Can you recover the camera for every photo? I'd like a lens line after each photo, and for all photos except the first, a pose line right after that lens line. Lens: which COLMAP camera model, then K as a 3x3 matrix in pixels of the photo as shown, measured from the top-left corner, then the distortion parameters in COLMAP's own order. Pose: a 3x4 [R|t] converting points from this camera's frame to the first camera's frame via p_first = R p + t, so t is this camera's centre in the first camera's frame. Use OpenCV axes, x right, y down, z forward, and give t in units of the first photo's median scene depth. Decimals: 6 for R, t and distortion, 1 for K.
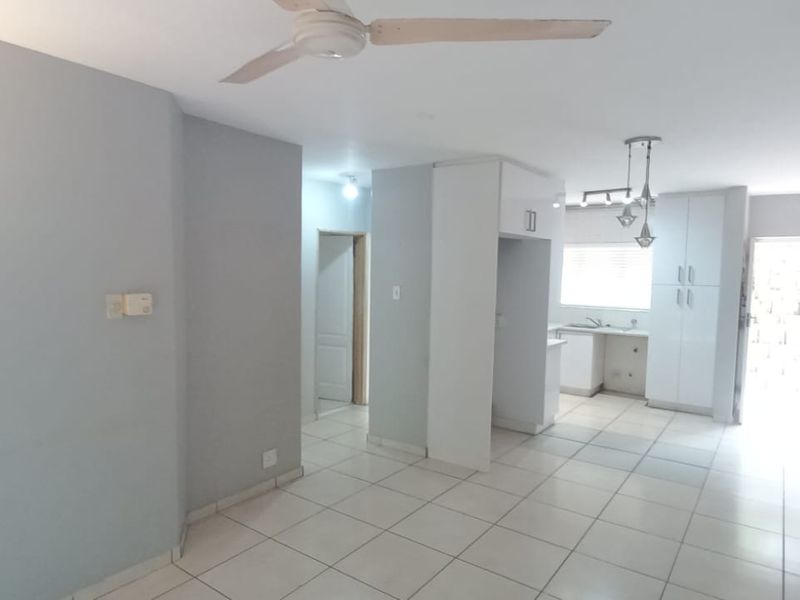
lens RADIAL K [[527.9, 0, 397.4], [0, 527.9, 302.4], [0, 0, 1]] dist [0.004244, 0.005172]
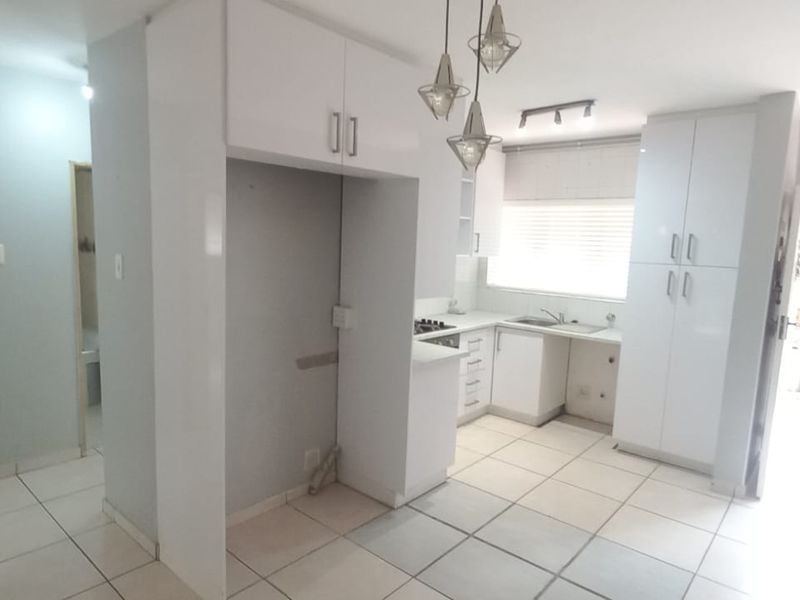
lens RADIAL K [[527.9, 0, 402.4], [0, 527.9, 305.4], [0, 0, 1]] dist [0.004244, 0.005172]
pose [[0.996666, 0.029107, -0.076219, 0.269669], [-0.024612, 0.997939, 0.059259, -0.013985], [0.077787, -0.057185, 0.995329, 0.361953]]
